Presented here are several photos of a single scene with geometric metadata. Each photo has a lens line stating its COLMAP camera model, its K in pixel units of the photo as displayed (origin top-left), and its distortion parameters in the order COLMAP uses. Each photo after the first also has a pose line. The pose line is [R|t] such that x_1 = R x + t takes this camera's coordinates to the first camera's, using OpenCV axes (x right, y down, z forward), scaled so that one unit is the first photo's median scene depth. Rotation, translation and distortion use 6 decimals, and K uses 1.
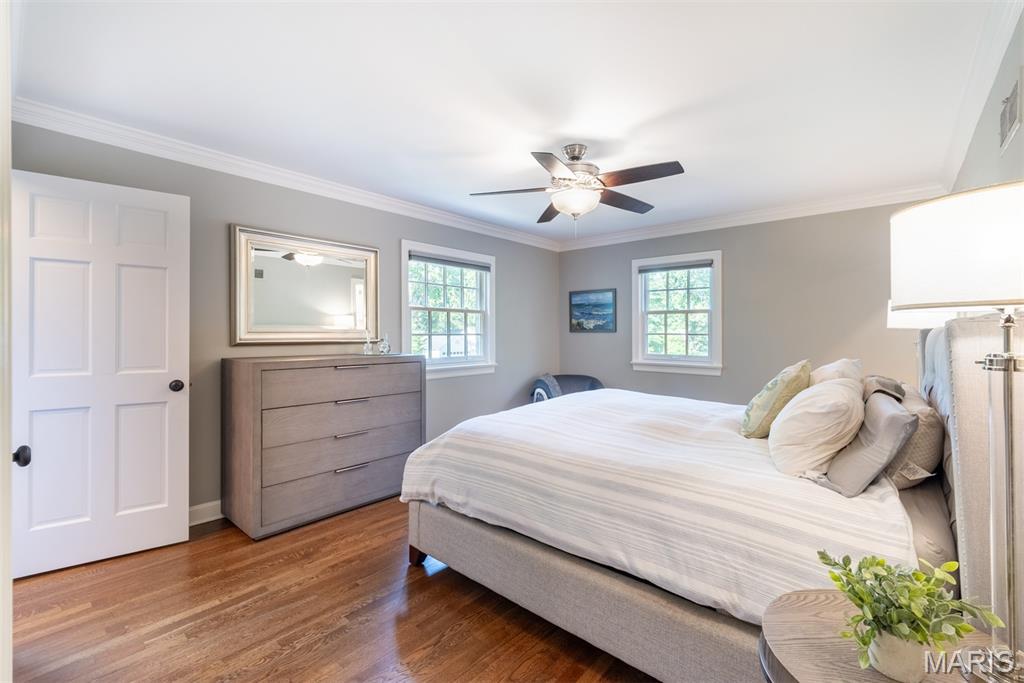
lens RADIAL K [[444.9, 0, 512.9], [0, 444.9, 335.0], [0, 0, 1]] dist [-0.004244, 0.000395]
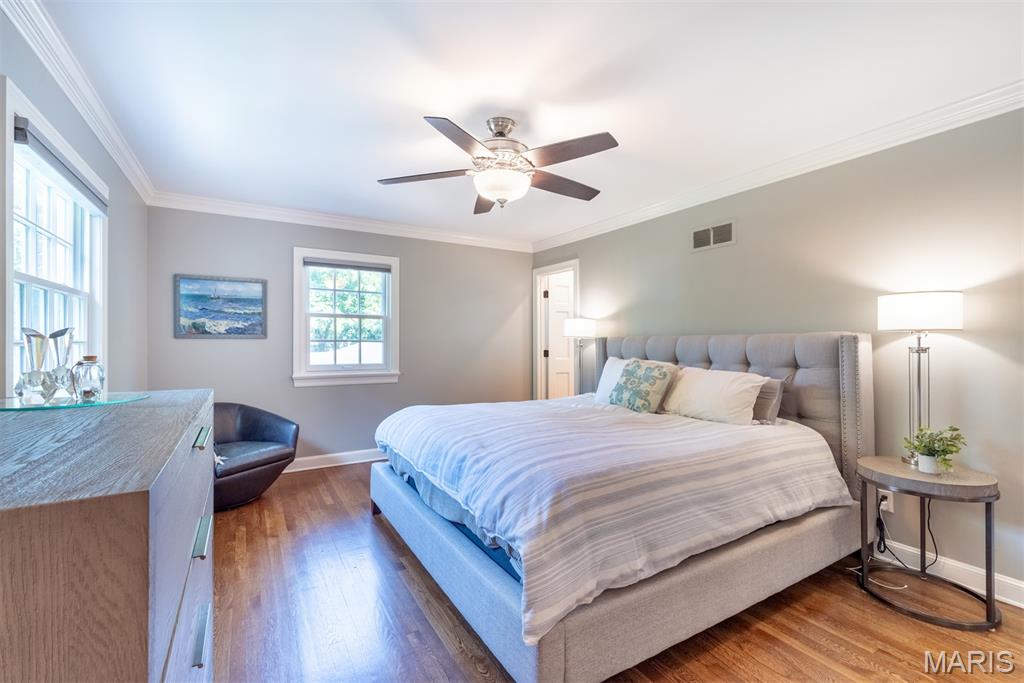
lens RADIAL K [[444.9, 0, 511.0], [0, 444.9, 339.3], [0, 0, 1]] dist [-0.004244, 0.000395]
pose [[0.306937, 0.002208, 0.951727, -0.349608], [0.003469, 0.999988, -0.003439, -0.001001], [-0.951724, 0.004358, 0.306925, 0.382111]]
